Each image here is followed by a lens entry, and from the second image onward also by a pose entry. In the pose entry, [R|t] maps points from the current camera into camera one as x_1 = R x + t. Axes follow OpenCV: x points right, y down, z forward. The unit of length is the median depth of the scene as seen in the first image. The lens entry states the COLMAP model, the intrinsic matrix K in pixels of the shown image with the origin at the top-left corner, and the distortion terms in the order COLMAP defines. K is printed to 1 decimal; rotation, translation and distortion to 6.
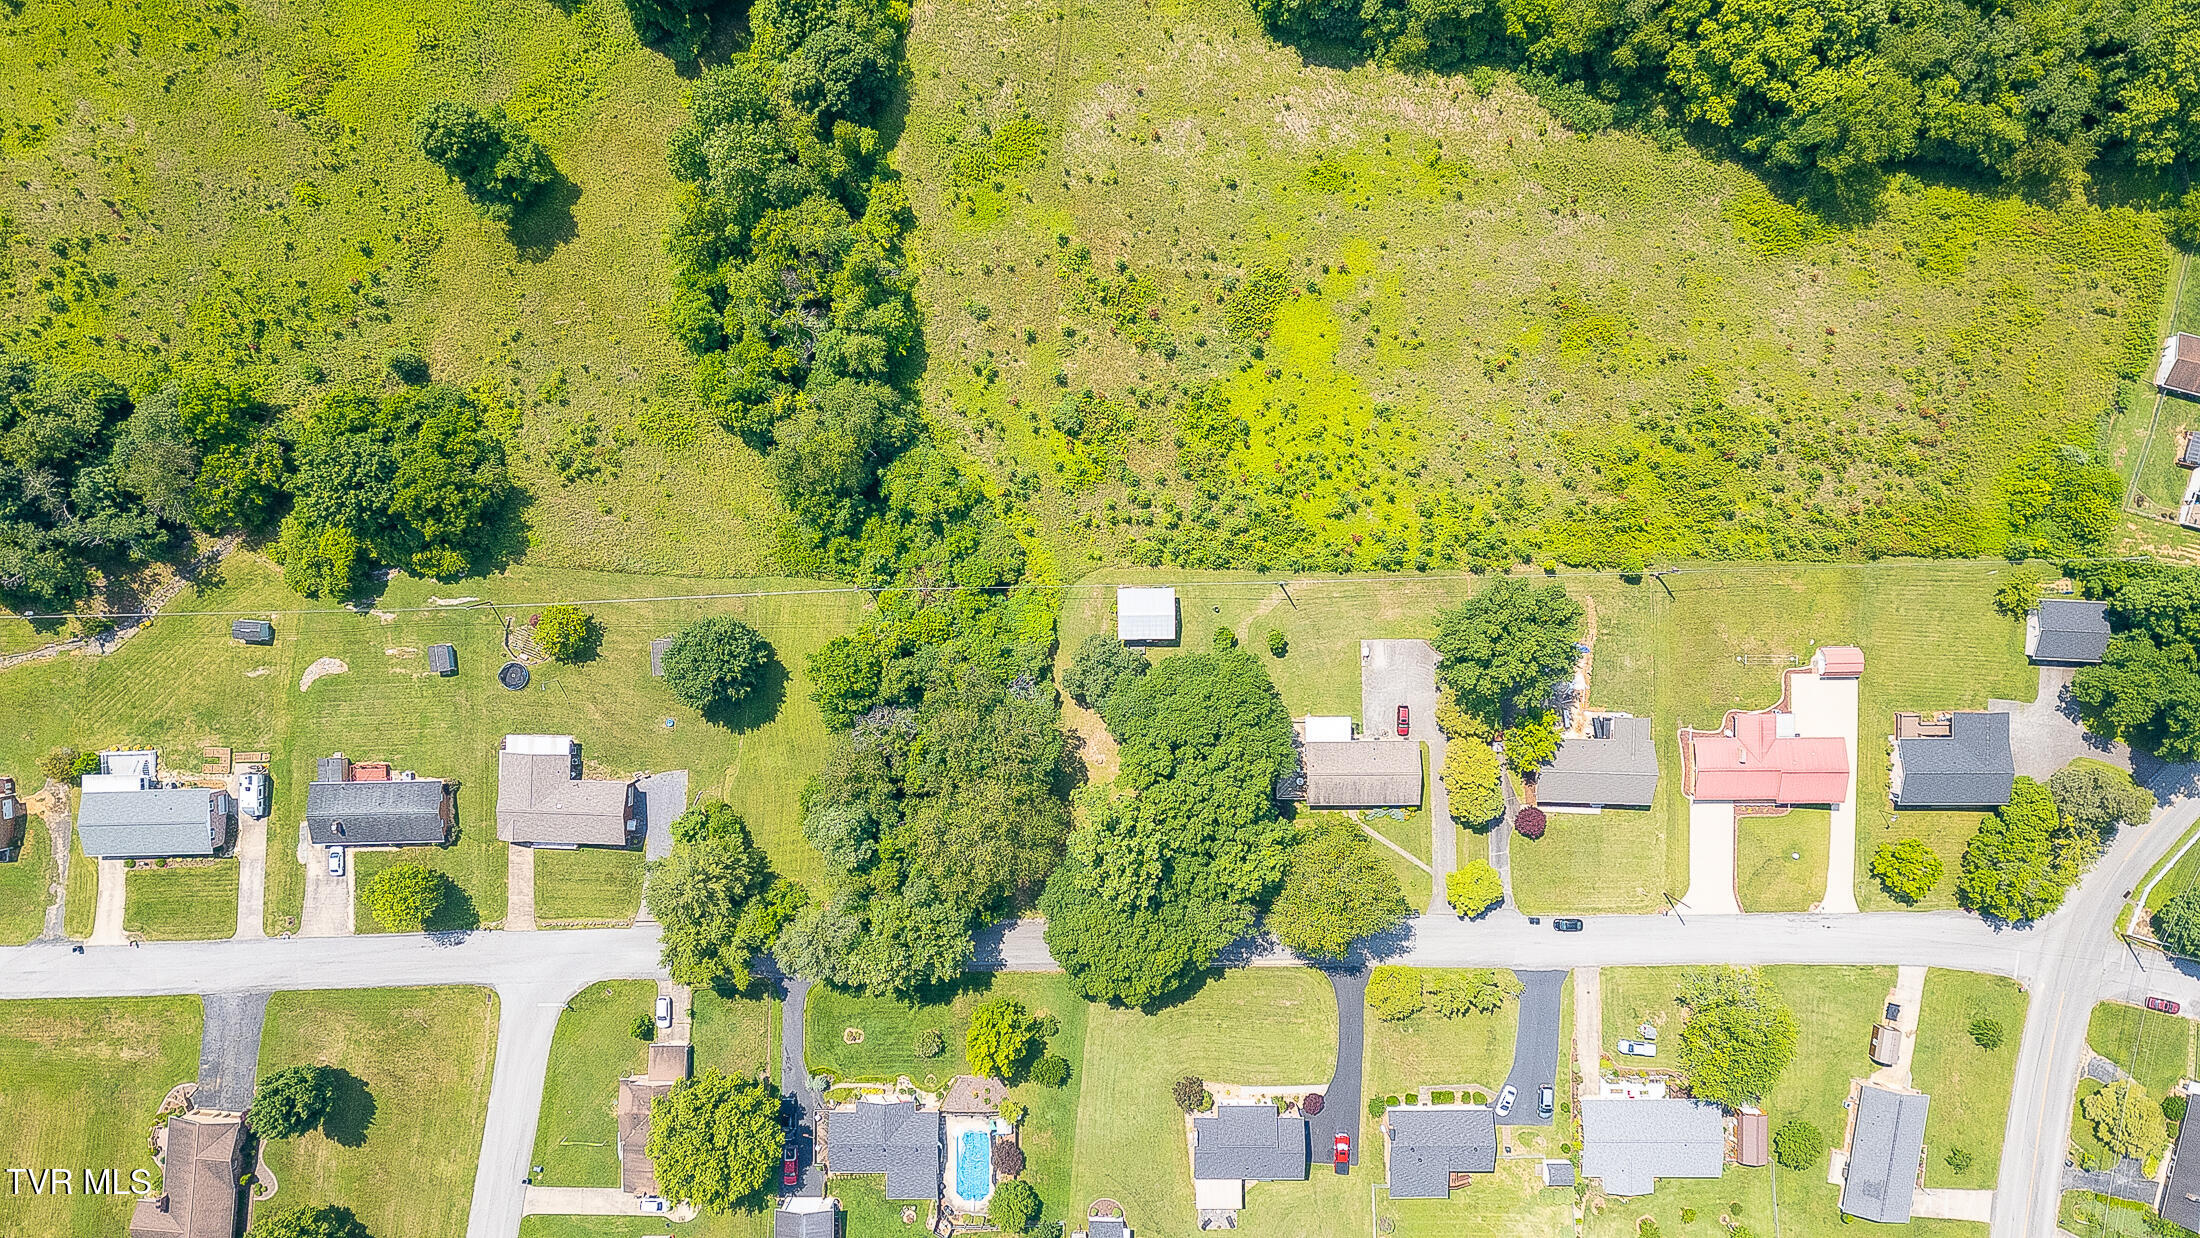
lens RADIAL K [[1526.9, 0, 1094.4], [0, 1526.9, 621.7], [0, 0, 1]] dist [0.092956, -0.067098]
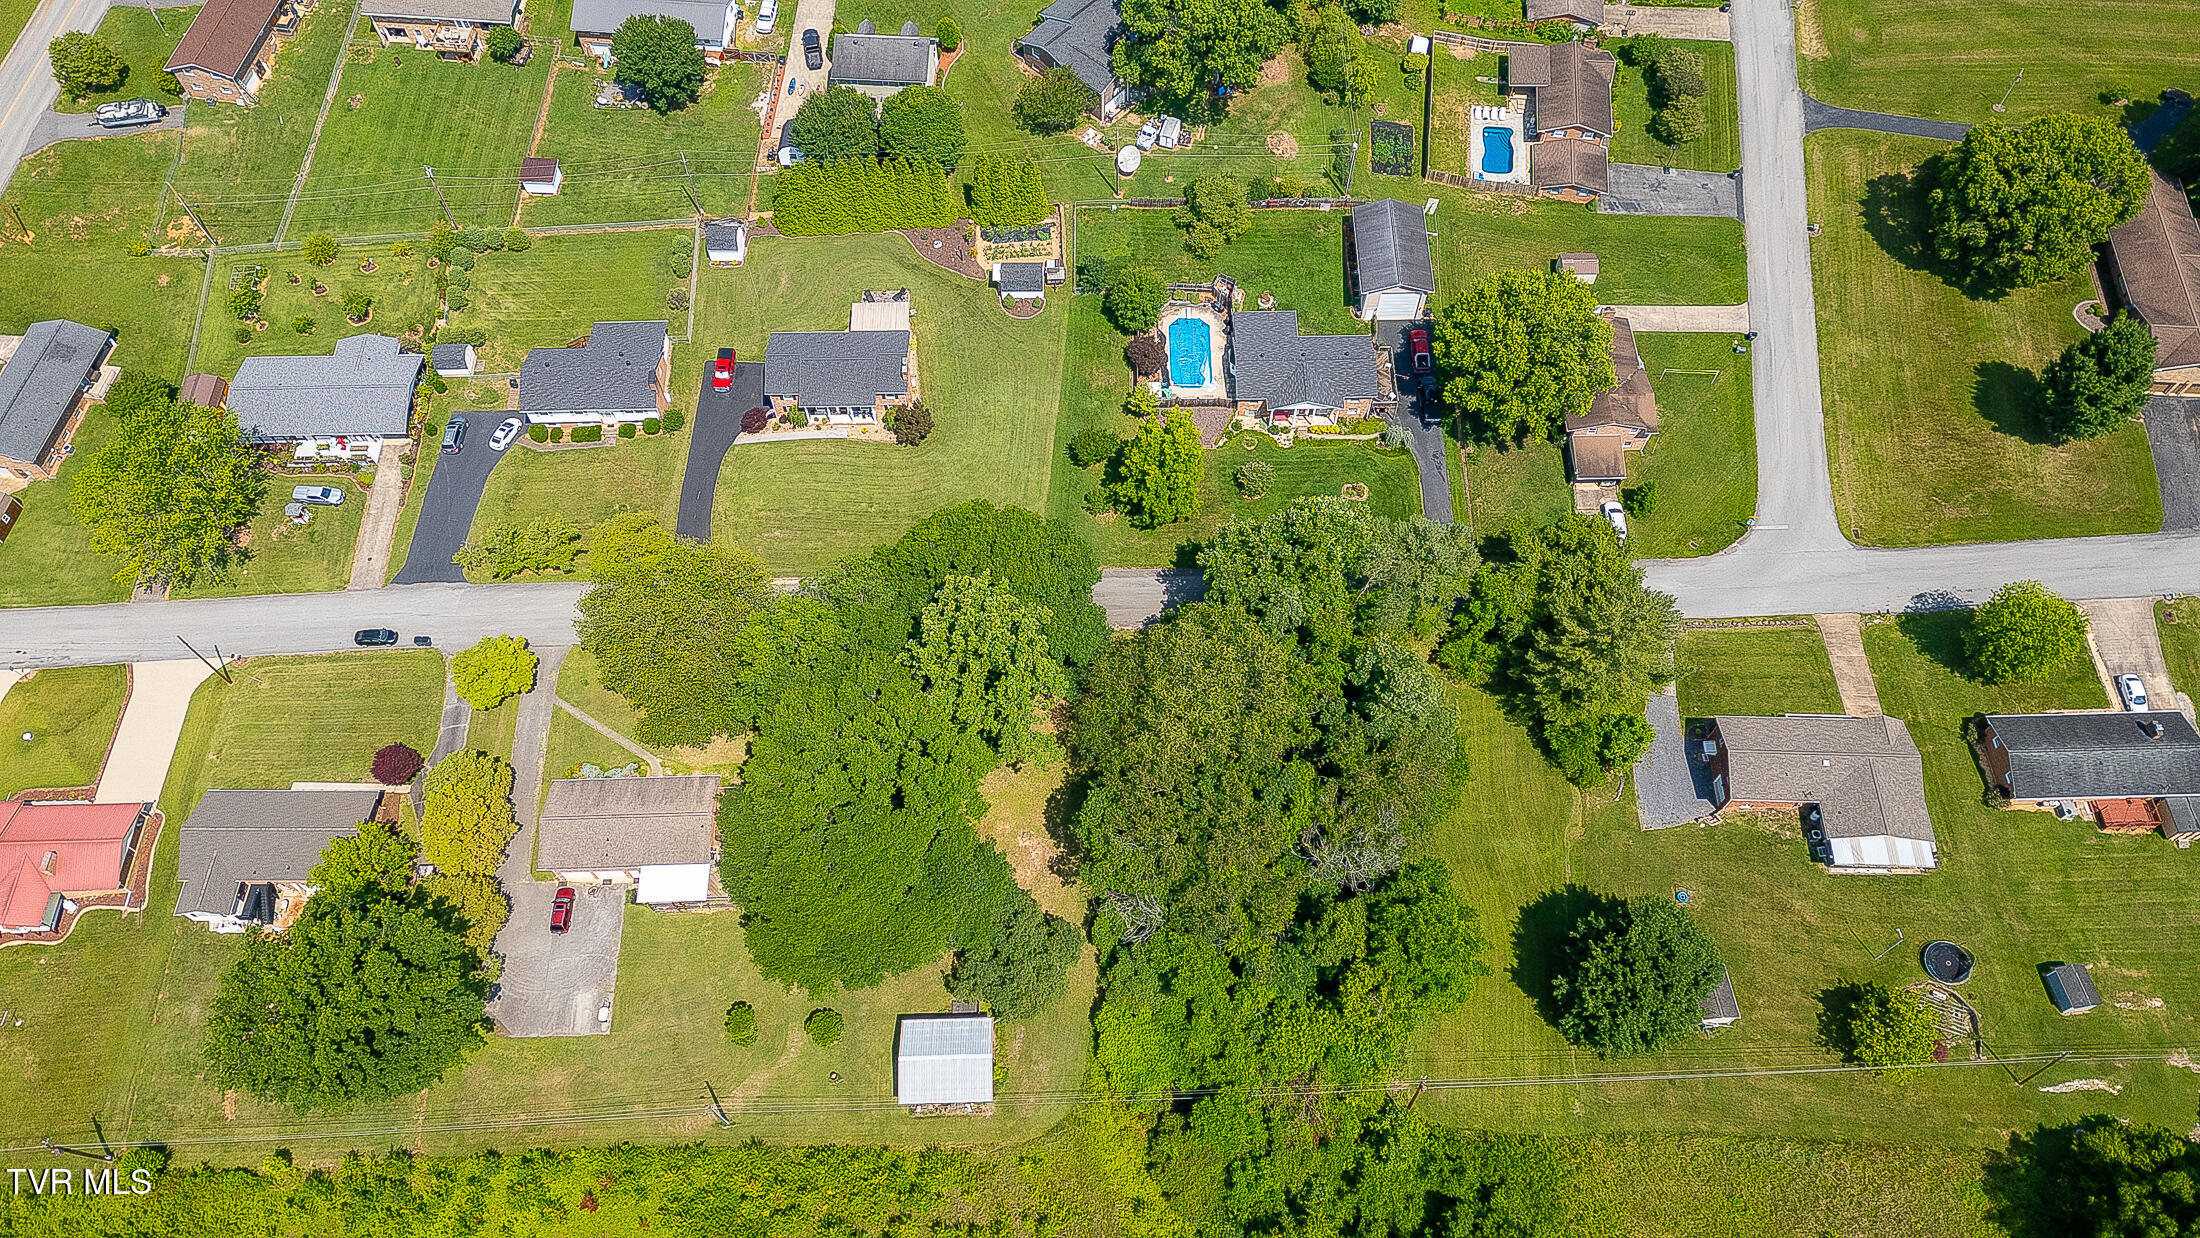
lens RADIAL K [[1526.9, 0, 1094.4], [0, 1526.9, 621.7], [0, 0, 1]] dist [0.092956, -0.067098]
pose [[-0.999753, 0.018984, 0.011518, -0.035504], [-0.011514, -0.886744, 0.462117, -0.134166], [0.018986, 0.461870, 0.886744, 0.361260]]
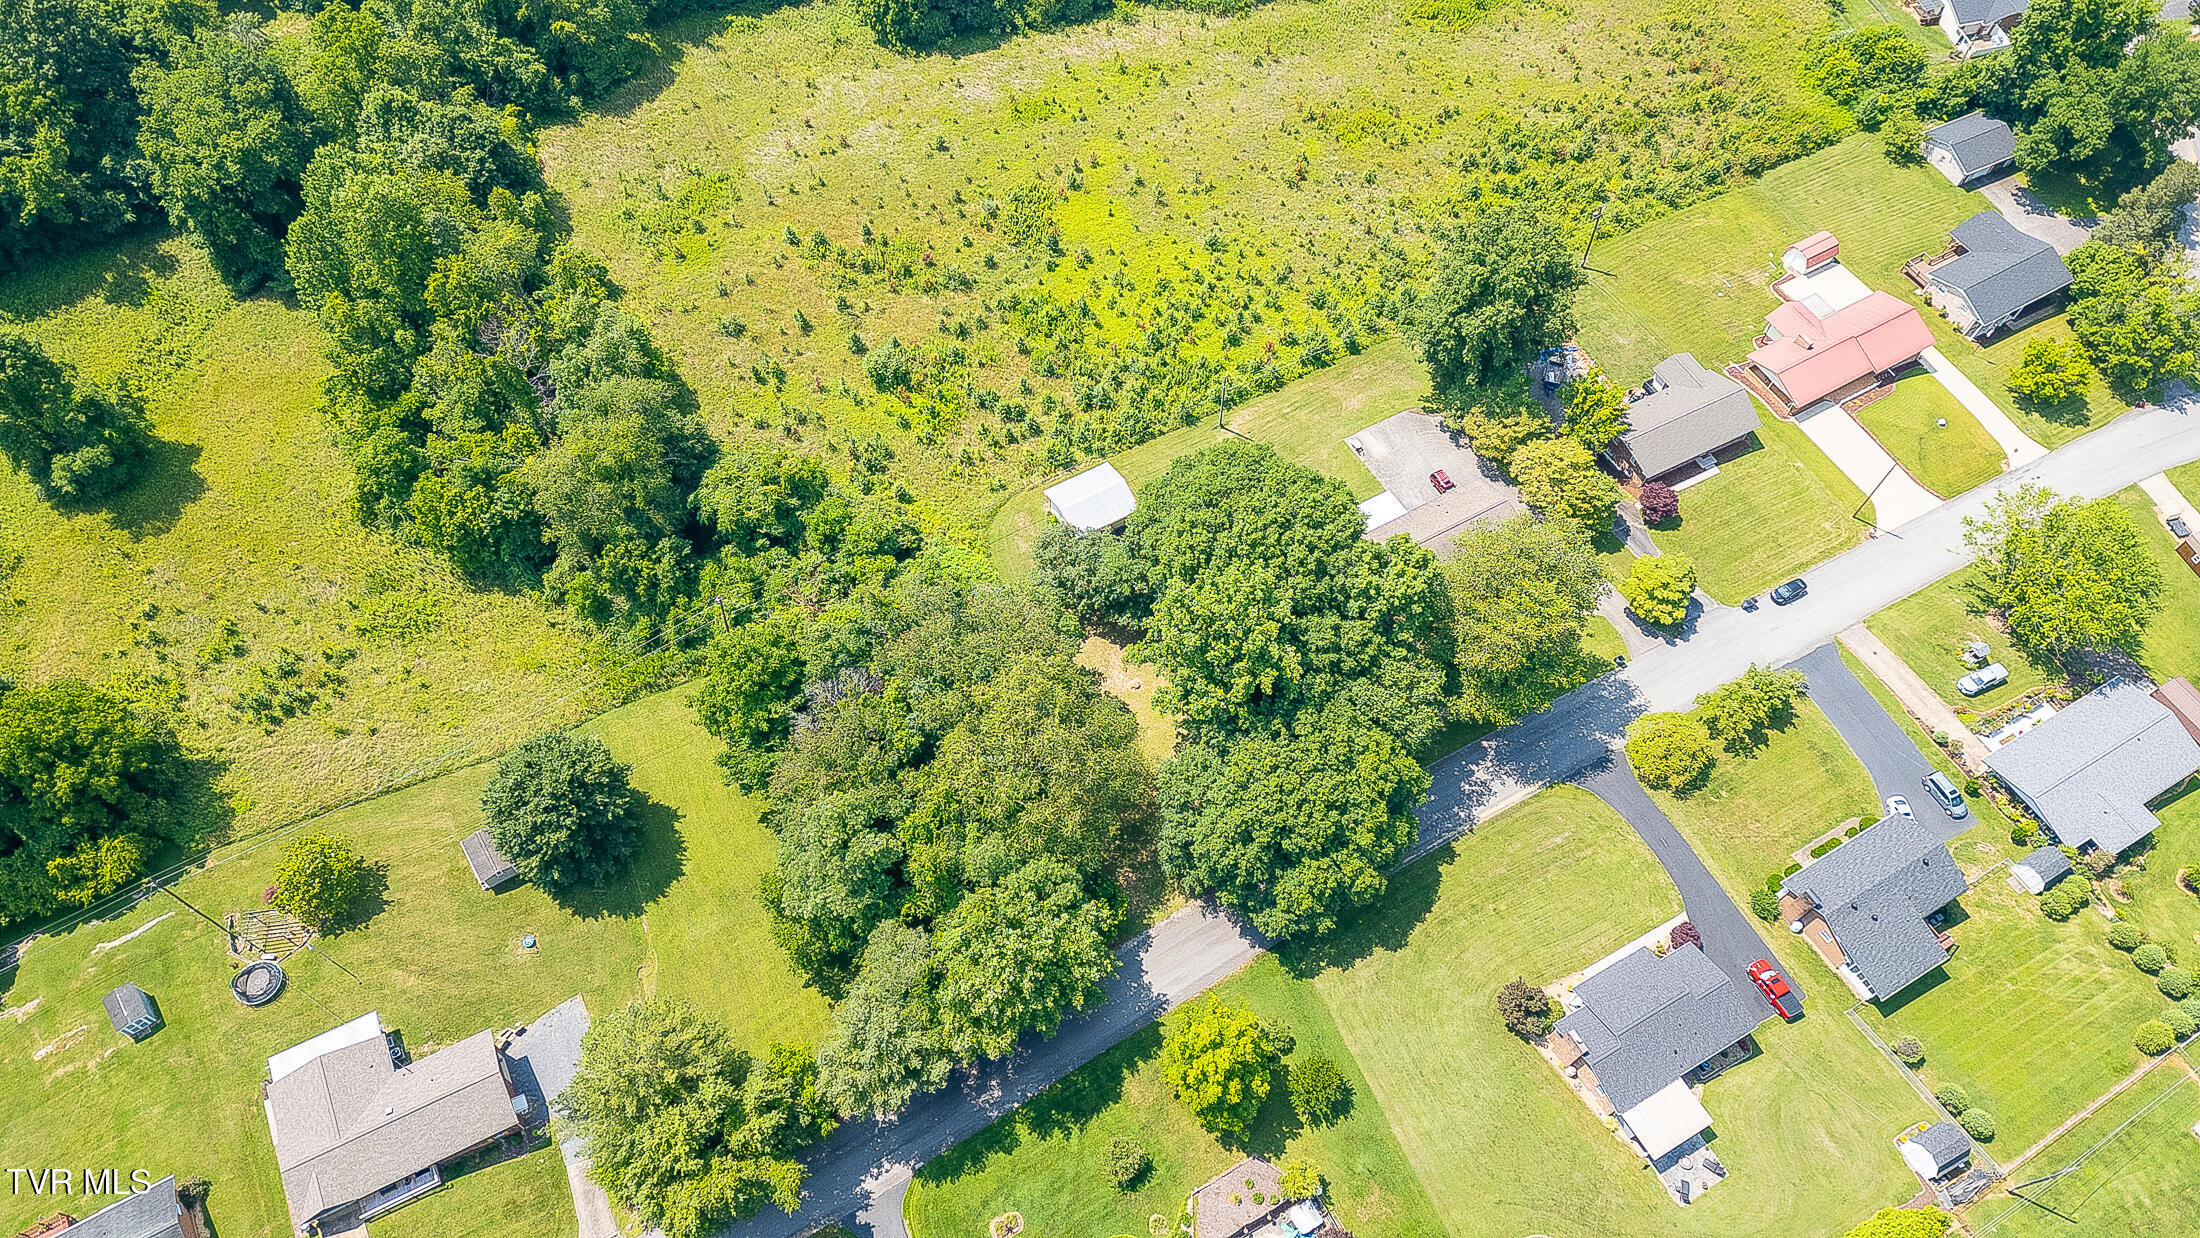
lens RADIAL K [[1526.9, 0, 1094.4], [0, 1526.9, 621.7], [0, 0, 1]] dist [0.092956, -0.067098]
pose [[0.872046, -0.403283, 0.277304, -0.197674], [0.489030, 0.740692, -0.460679, 0.386432], [-0.019613, 0.537344, 0.843135, 0.382295]]
